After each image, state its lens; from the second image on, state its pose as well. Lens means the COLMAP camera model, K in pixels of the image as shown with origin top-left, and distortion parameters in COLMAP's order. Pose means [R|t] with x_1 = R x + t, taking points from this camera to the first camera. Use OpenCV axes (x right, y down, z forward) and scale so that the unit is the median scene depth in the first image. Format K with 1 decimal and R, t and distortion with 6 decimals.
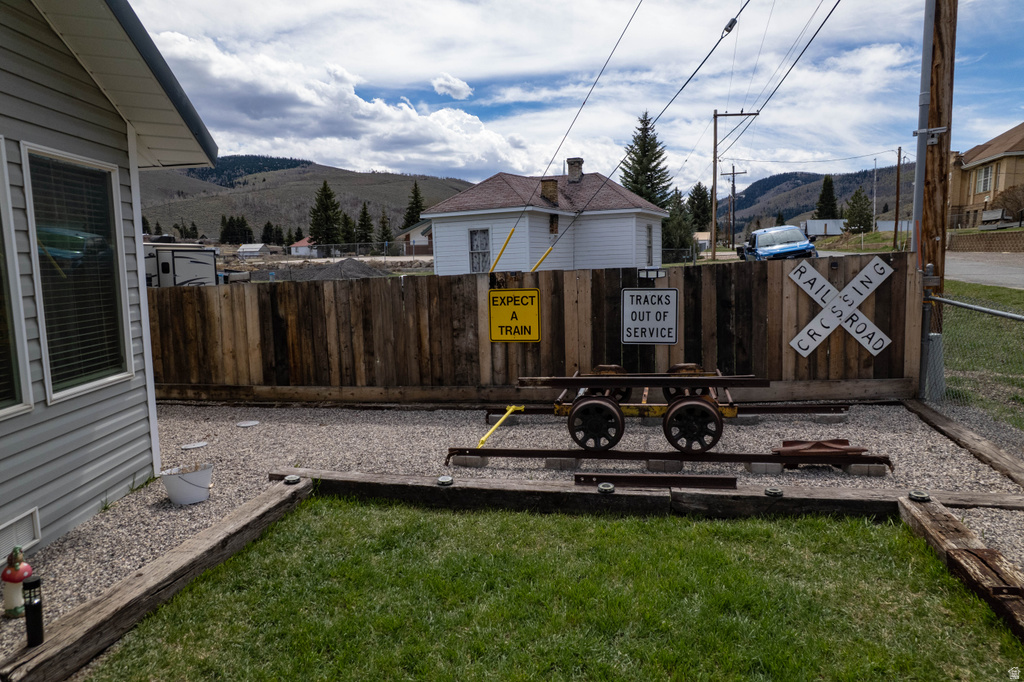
lens RADIAL K [[650.0, 0, 512.0], [0, 650.0, 341.0], [0, 0, 1]] dist [-0.064602, 0.063294]
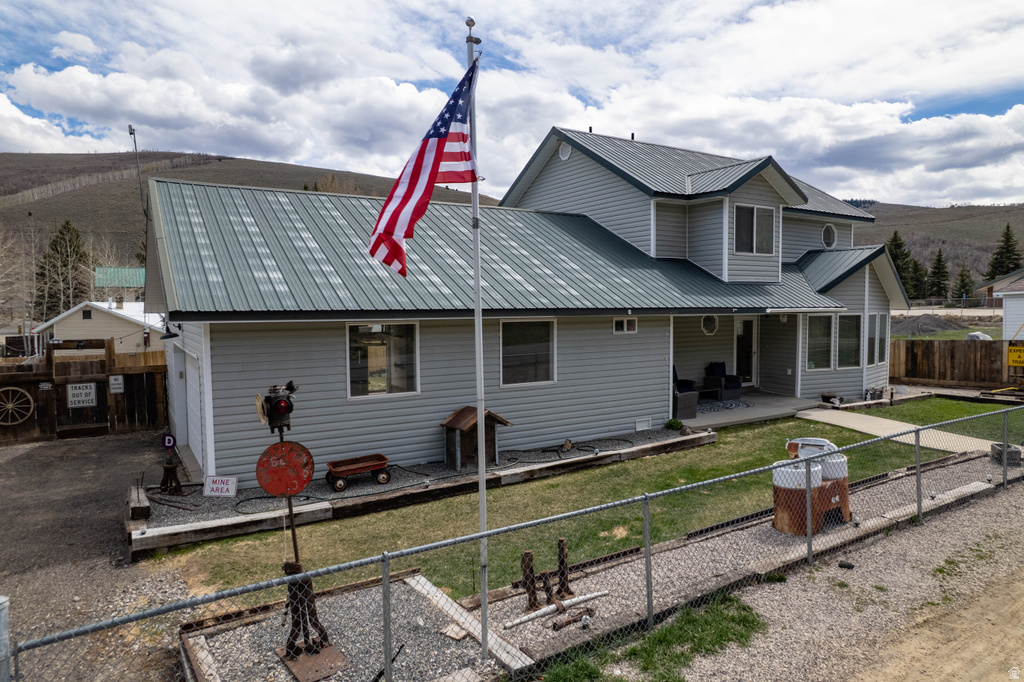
lens RADIAL K [[650.0, 0, 512.0], [0, 650.0, 341.0], [0, 0, 1]] dist [-0.064602, 0.063294]
pose [[0.693885, 0.042895, -0.718807, 0.411562], [-0.091613, 0.995371, -0.029037, 0.152422], [0.714234, 0.086000, 0.694603, -2.148269]]
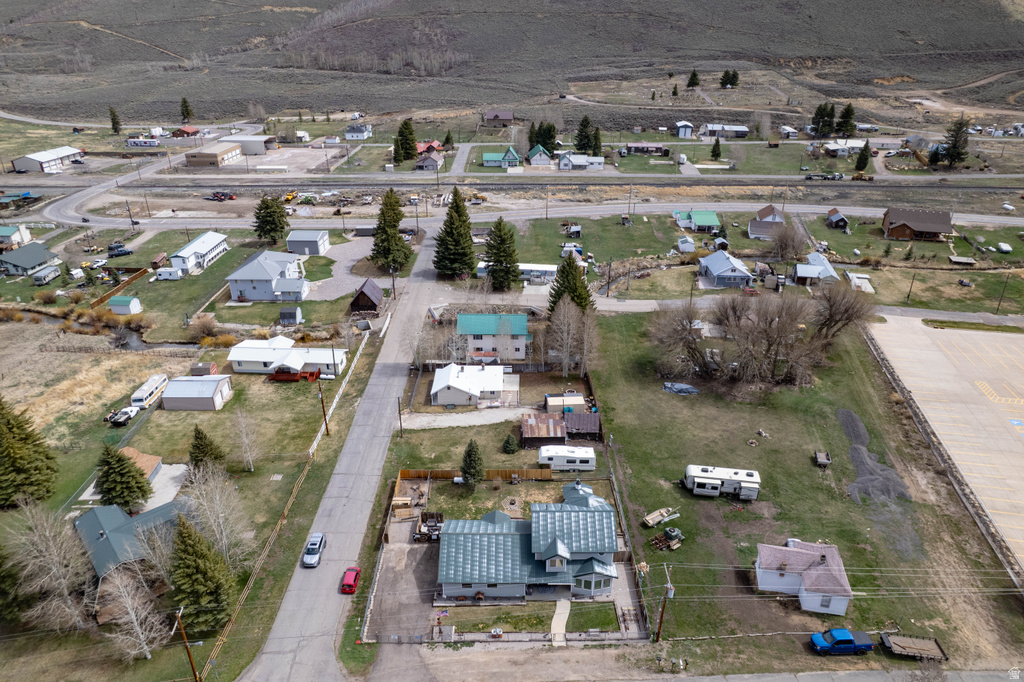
lens RADIAL K [[650.0, 0, 512.0], [0, 650.0, 341.0], [0, 0, 1]] dist [-0.064602, 0.063294]
pose [[0.216277, 0.432625, -0.875249, 5.890348], [-0.127562, 0.901303, 0.413982, -6.770317], [0.967963, 0.022113, 0.250118, -3.139564]]
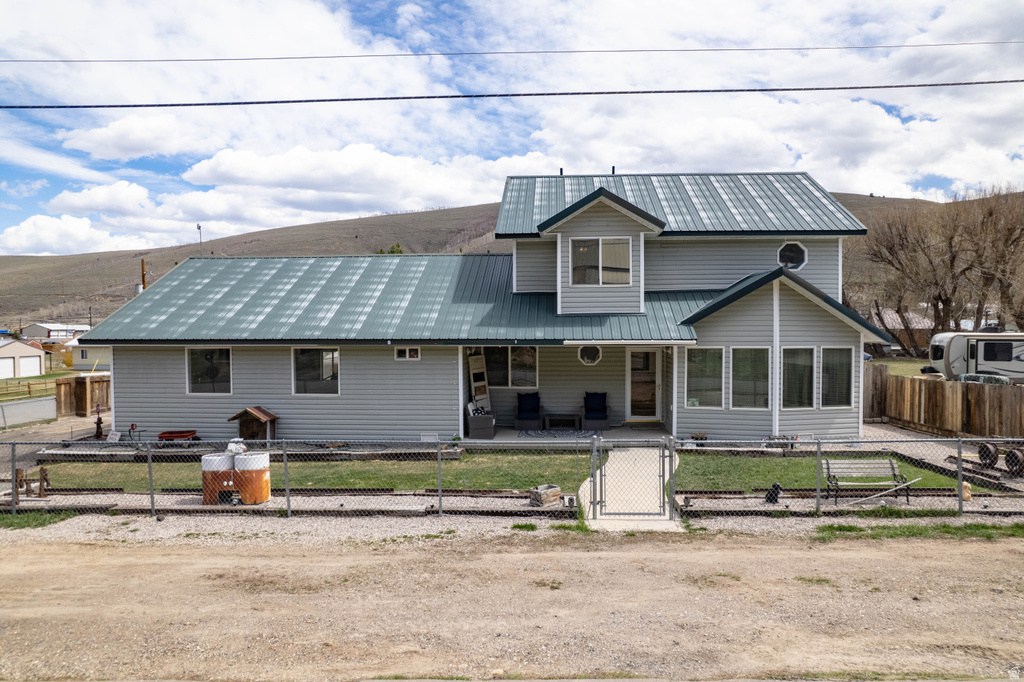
lens RADIAL K [[650.0, 0, 512.0], [0, 650.0, 341.0], [0, 0, 1]] dist [-0.064602, 0.063294]
pose [[0.147630, 0.027711, -0.988654, 1.459783], [-0.124743, 0.992147, 0.009181, -0.060827], [0.981144, 0.121973, 0.149928, -0.767463]]
